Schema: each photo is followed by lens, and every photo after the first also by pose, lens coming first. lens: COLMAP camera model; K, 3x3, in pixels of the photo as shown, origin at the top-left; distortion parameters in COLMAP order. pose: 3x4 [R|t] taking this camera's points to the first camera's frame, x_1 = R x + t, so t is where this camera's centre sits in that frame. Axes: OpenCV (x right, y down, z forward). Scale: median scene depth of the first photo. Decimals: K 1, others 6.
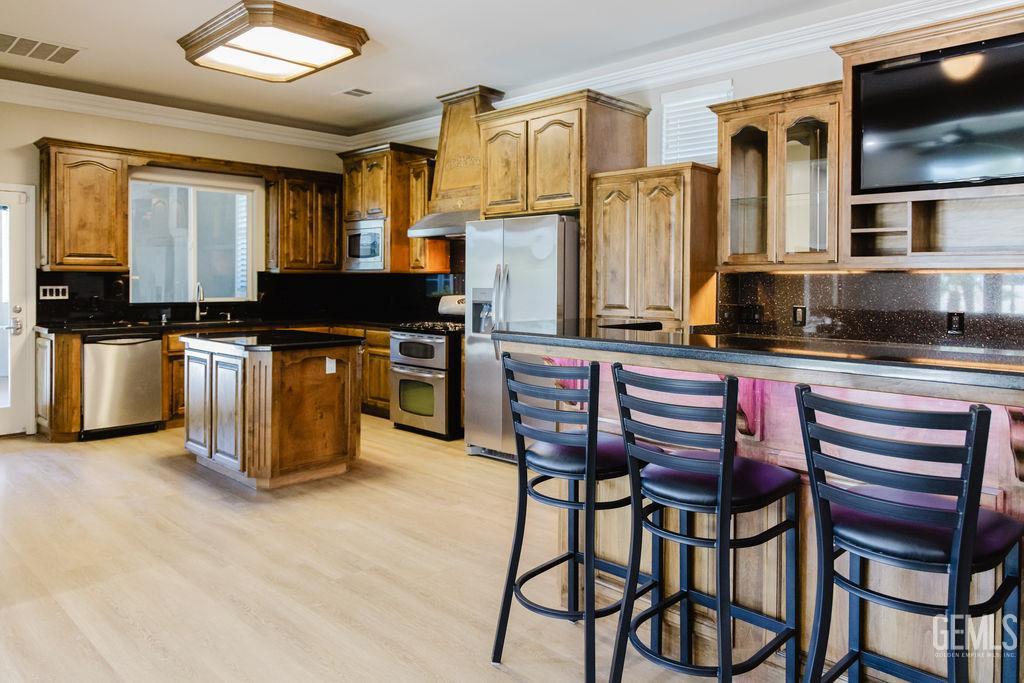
lens RADIAL K [[708.6, 0, 530.0], [0, 708.6, 295.7], [0, 0, 1]] dist [0.007074, -0.007190]
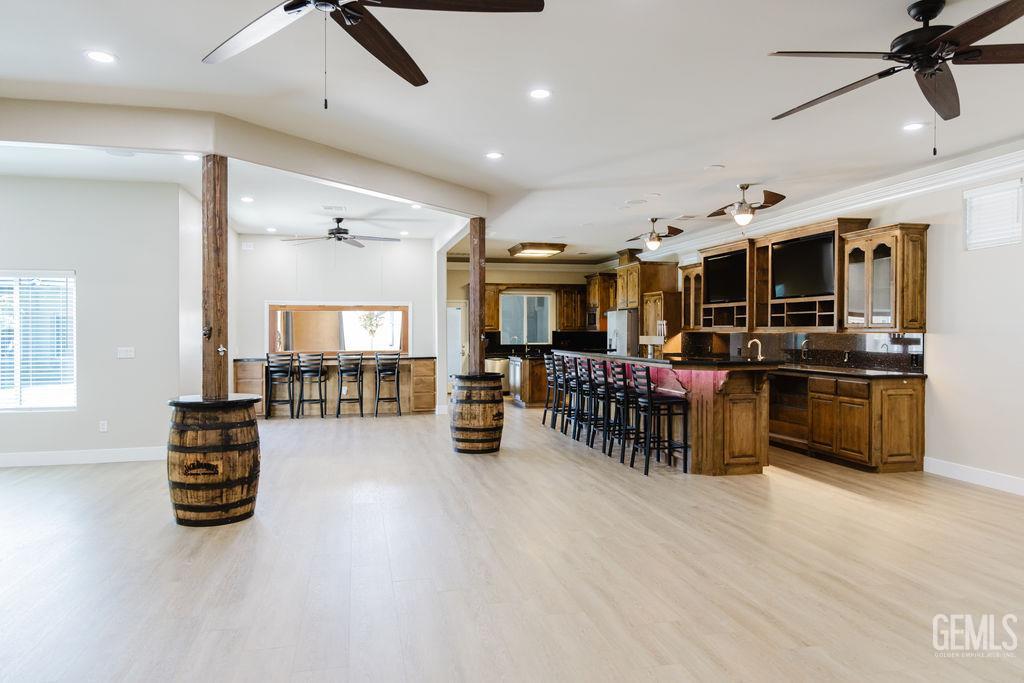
lens RADIAL K [[708.6, 0, 511.5], [0, 708.6, 340.2], [0, 0, 1]] dist [0.007074, -0.007190]
pose [[0.833880, 0.001078, -0.551944, 0.830793], [-0.004545, 0.999978, -0.004915, 0.006582], [0.551927, 0.006607, 0.833867, -1.035947]]
